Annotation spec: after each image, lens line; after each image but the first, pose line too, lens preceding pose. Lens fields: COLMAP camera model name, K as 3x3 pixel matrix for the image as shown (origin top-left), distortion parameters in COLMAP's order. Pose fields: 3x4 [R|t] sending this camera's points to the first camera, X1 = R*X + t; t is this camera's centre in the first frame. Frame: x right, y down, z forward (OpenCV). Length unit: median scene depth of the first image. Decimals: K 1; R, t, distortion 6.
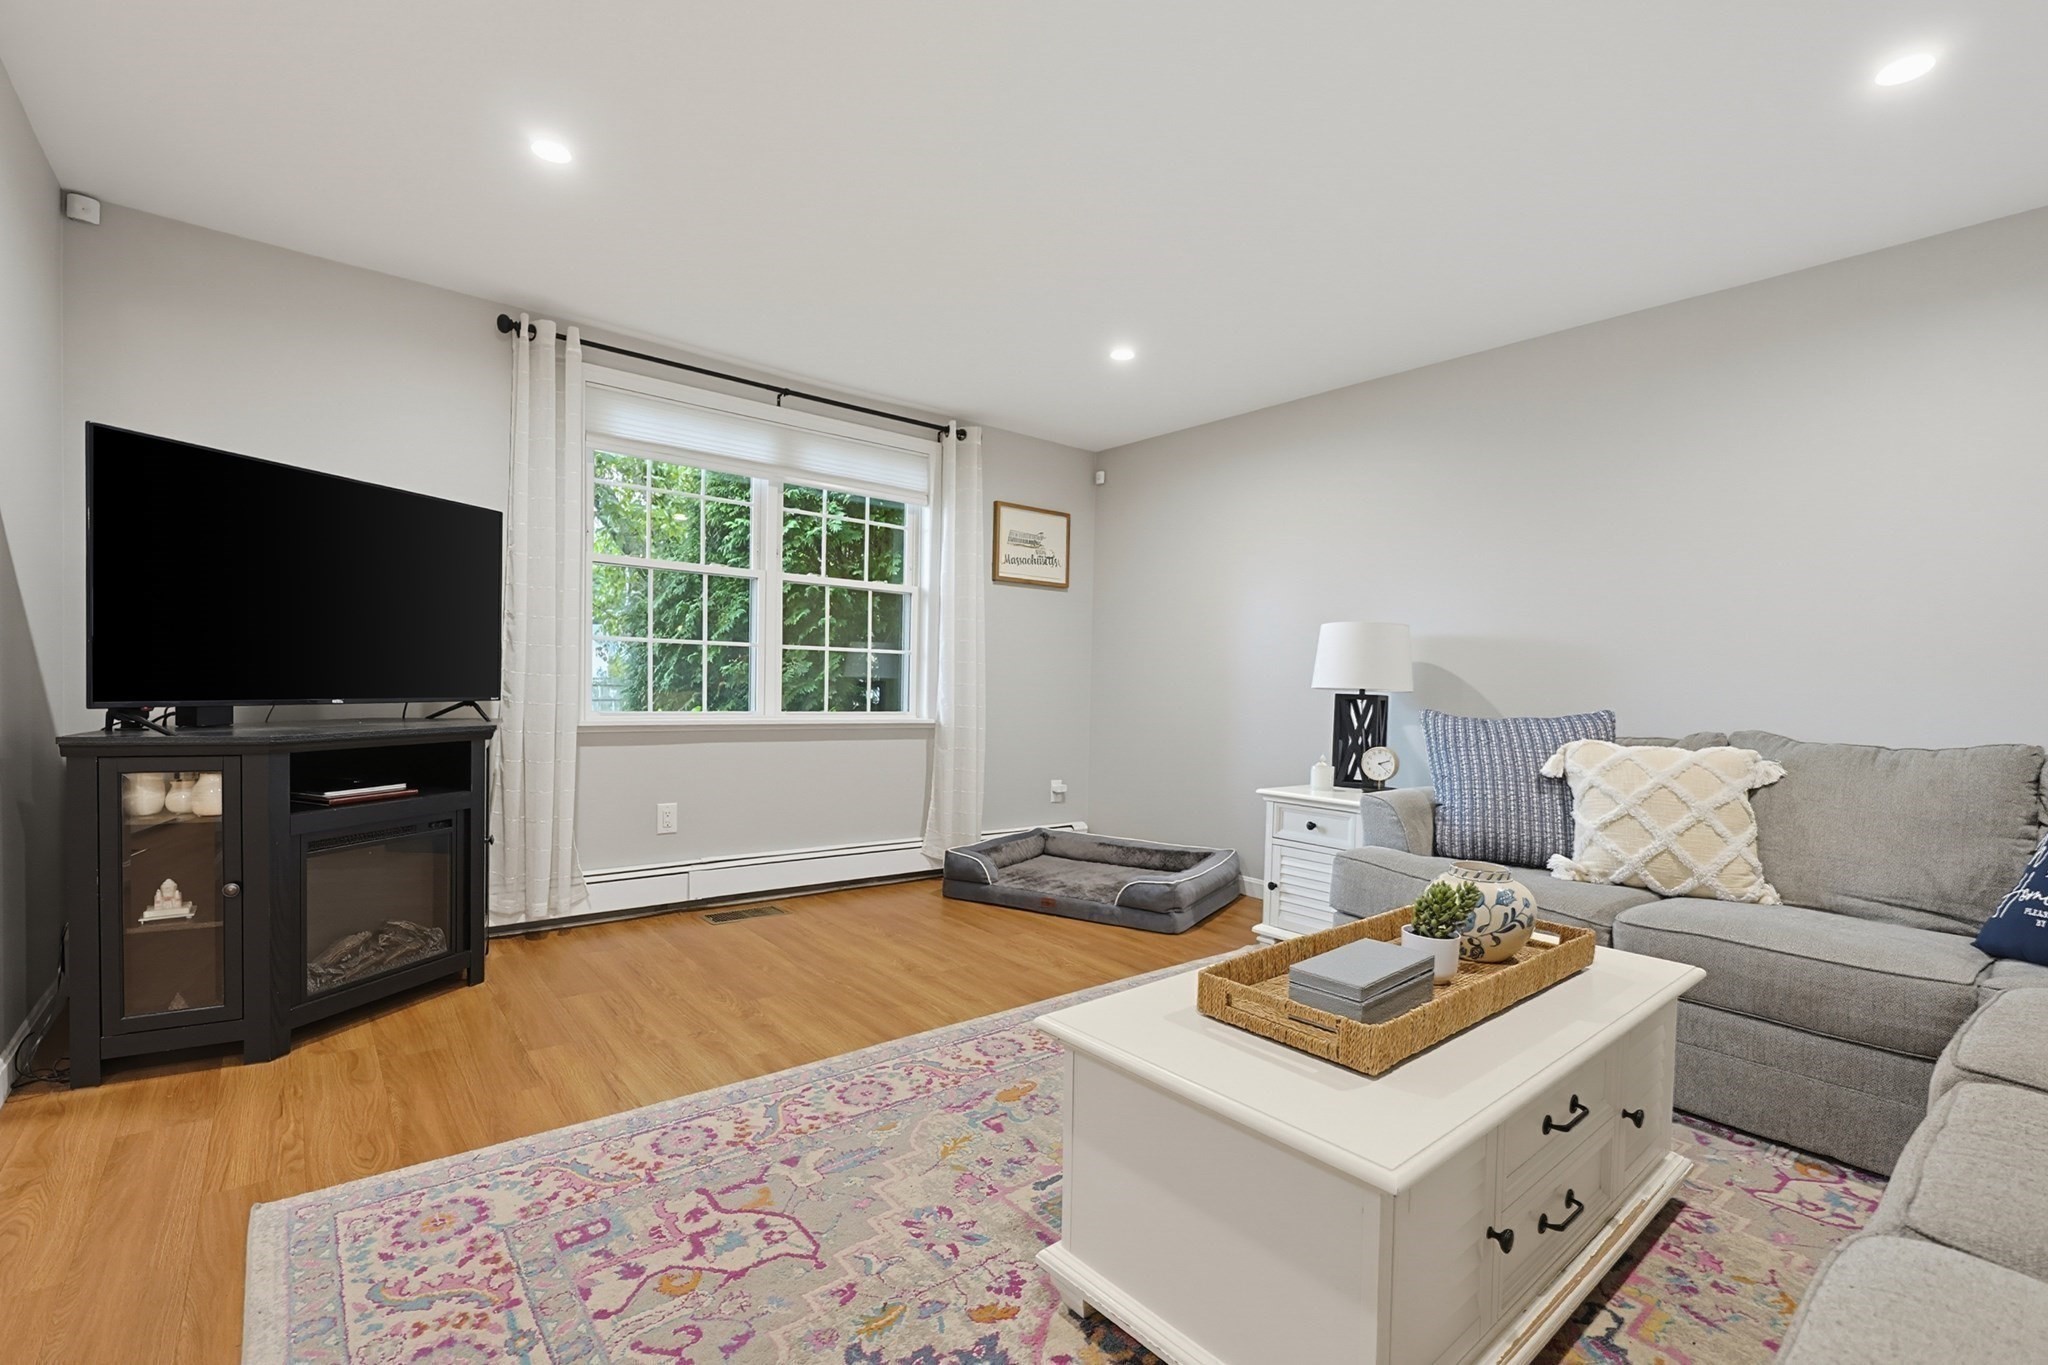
lens RADIAL K [[881.2, 0, 996.2], [0, 881.2, 699.8], [0, 0, 1]] dist [-0.000701, 0.000250]
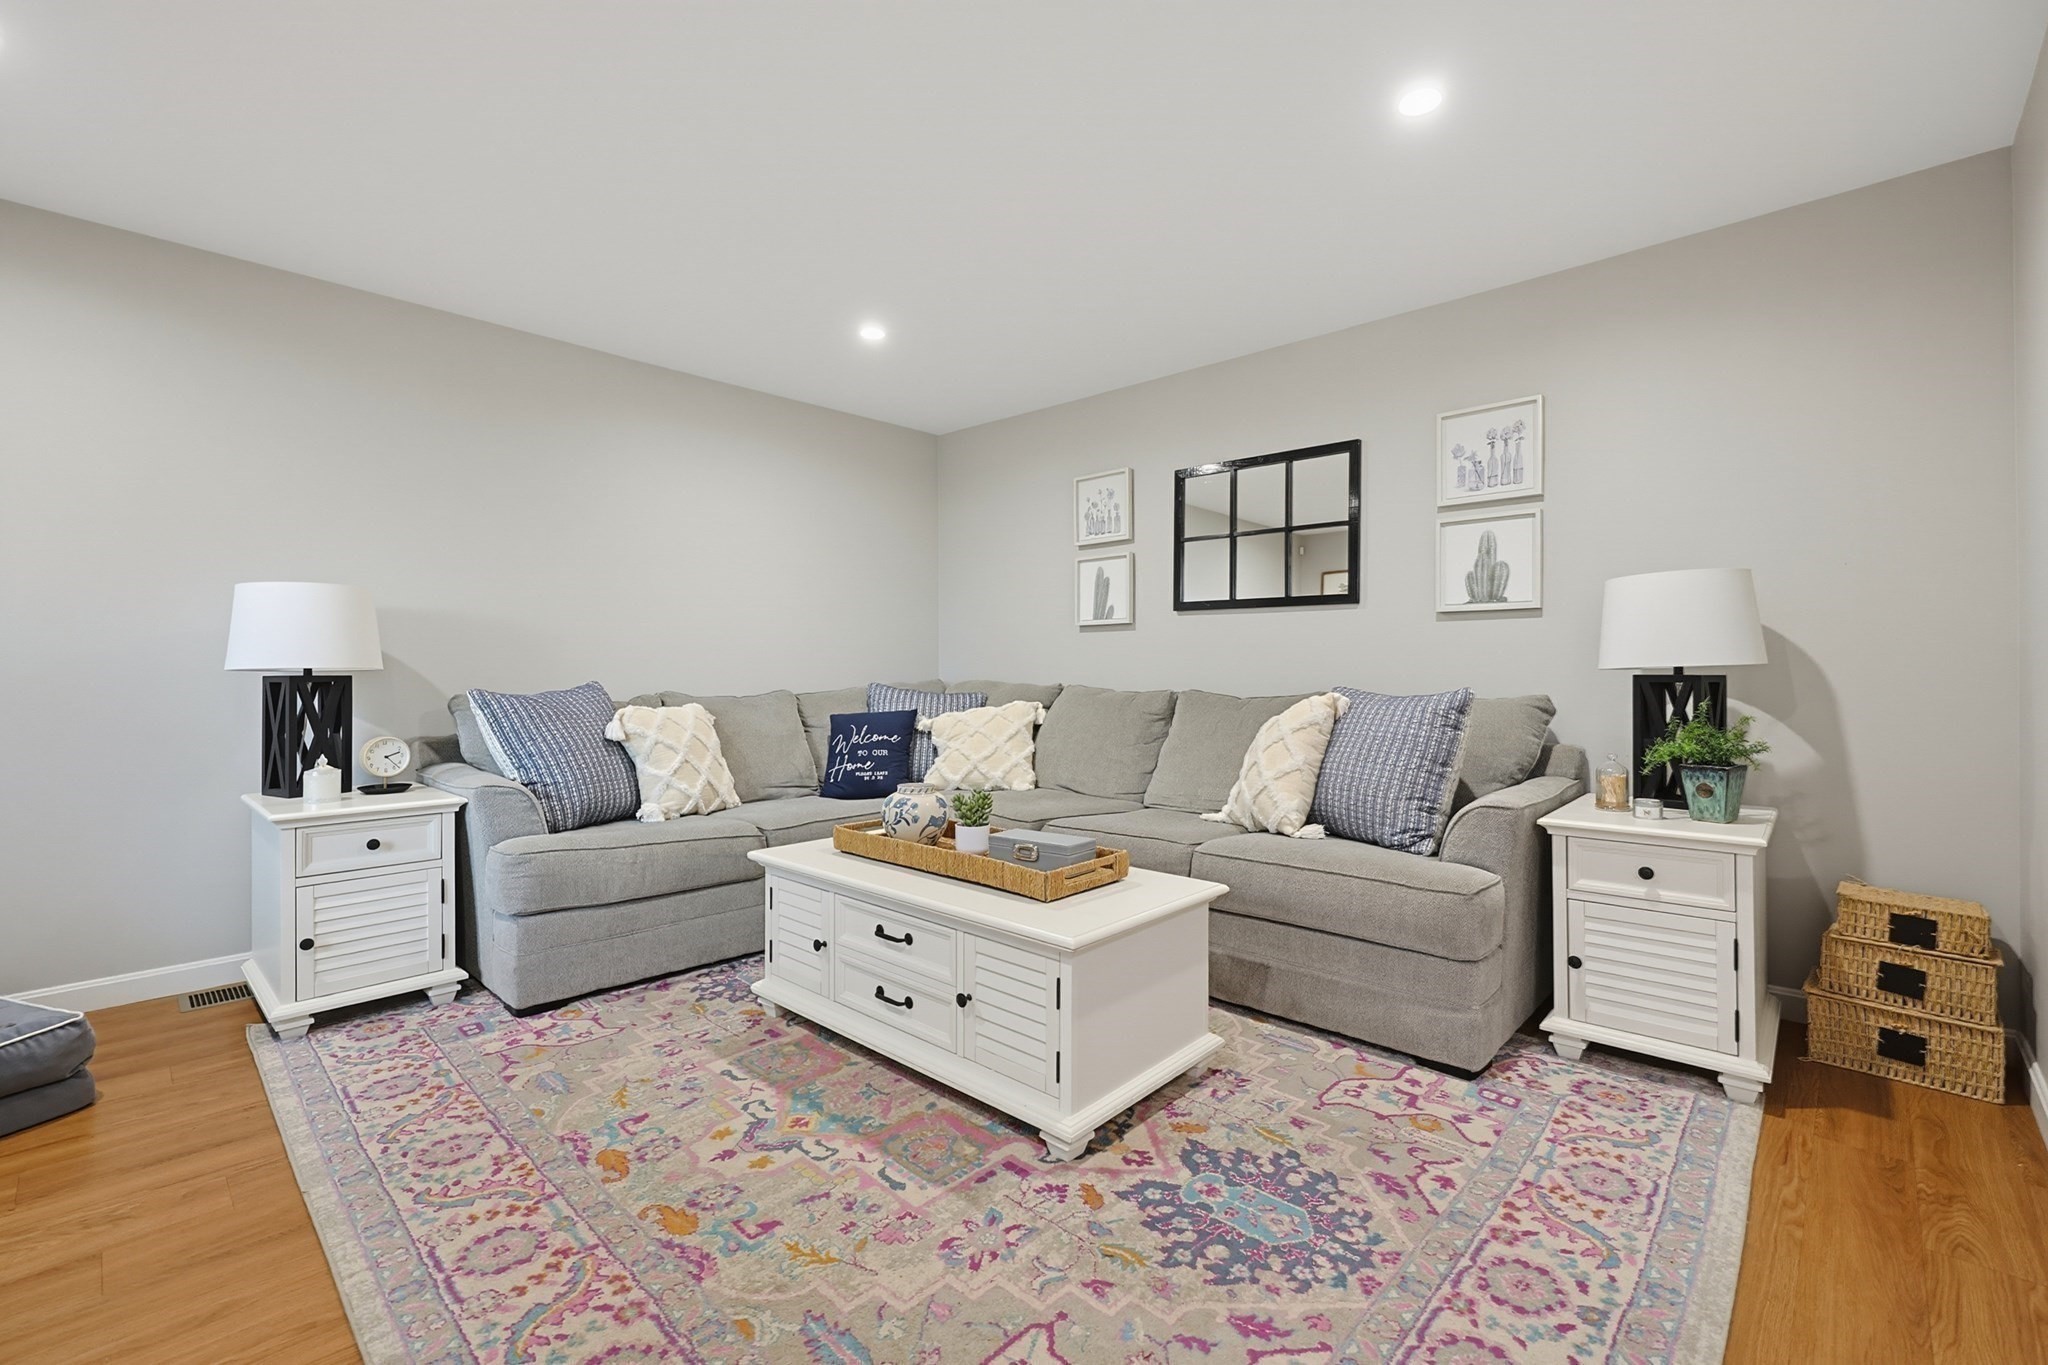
lens RADIAL K [[881.2, 0, 1040.1], [0, 881.2, 674.3], [0, 0, 1]] dist [-0.000701, 0.000250]
pose [[-0.140888, -0.031118, 0.989536, -0.577852], [0.020226, 0.999207, 0.034302, -0.026199], [-0.989819, 0.024847, -0.140147, 0.610947]]
